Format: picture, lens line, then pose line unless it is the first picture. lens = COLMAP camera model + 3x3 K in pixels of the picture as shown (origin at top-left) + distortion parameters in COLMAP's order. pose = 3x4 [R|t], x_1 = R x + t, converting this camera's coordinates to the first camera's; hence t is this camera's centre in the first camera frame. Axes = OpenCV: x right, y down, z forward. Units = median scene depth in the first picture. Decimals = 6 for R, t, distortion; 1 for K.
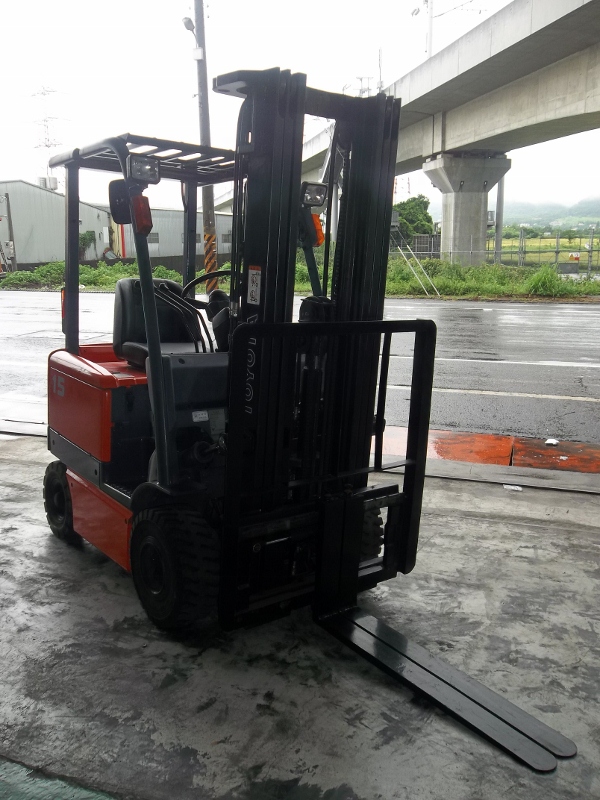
lens RADIAL K [[728.5, 0, 300.0], [0, 728.5, 400.0], [0, 0, 1]] dist [-0.014425, 0.005013]
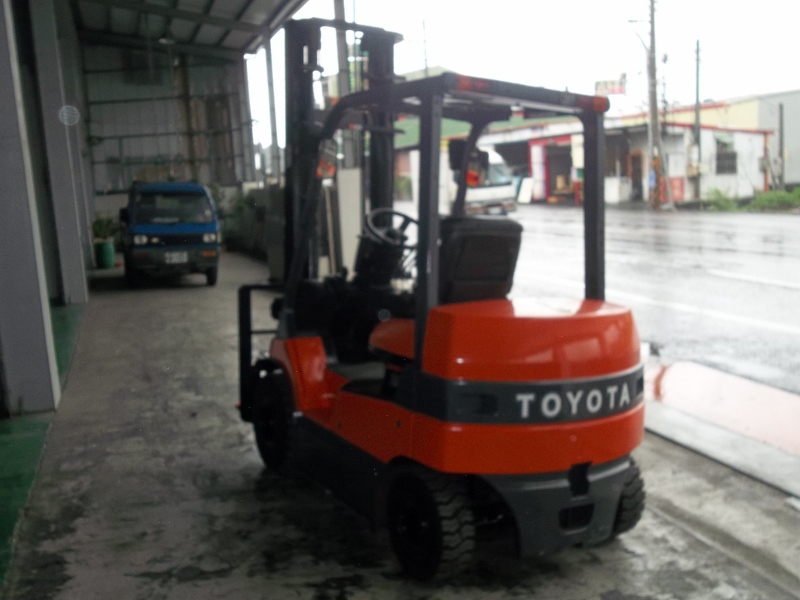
lens RADIAL K [[823.2, 0, 400.0], [0, 823.2, 300.0], [0, 0, 1]] dist [-0.021417, -0.003587]
pose [[0.625278, 0.092476, -0.774904, 0.770345], [-0.123935, 0.992120, 0.018394, -0.052010], [0.770498, 0.084536, 0.631812, 0.205724]]
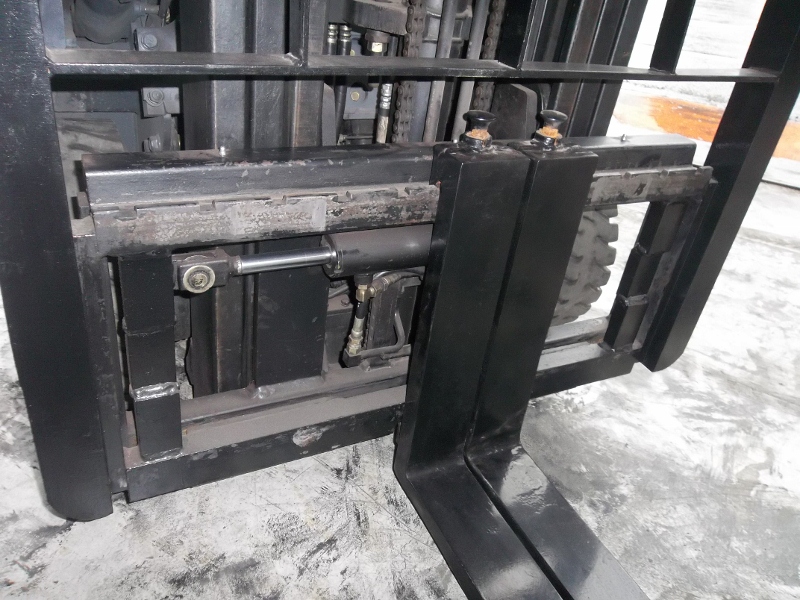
lens RADIAL K [[650.0, 0, 400.0], [0, 650.0, 300.0], [0, 0, 1]] dist [-0.008393, 0.002133]
pose [[0.978952, 0.155500, -0.132185, 0.034446], [-0.106075, 0.940990, 0.321382, 0.072773], [0.174360, -0.300596, 0.937678, 0.469834]]
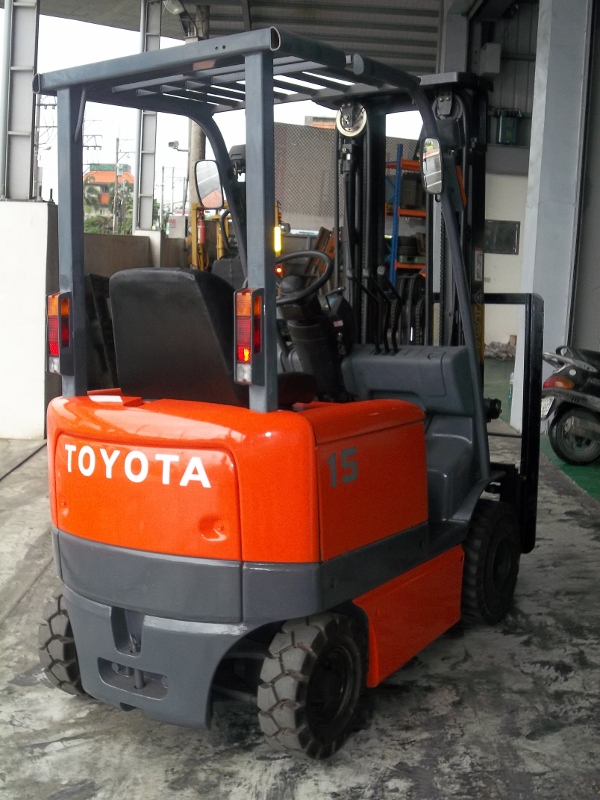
lens RADIAL K [[989.6, 0, 300.0], [0, 989.6, 400.0], [0, 0, 1]] dist [-0.171581, 0.075963]
pose [[-0.348863, -0.154914, 0.924282, -0.872657], [0.159064, 0.962147, 0.221298, -0.209710], [-0.923576, 0.224222, -0.311016, 1.089971]]
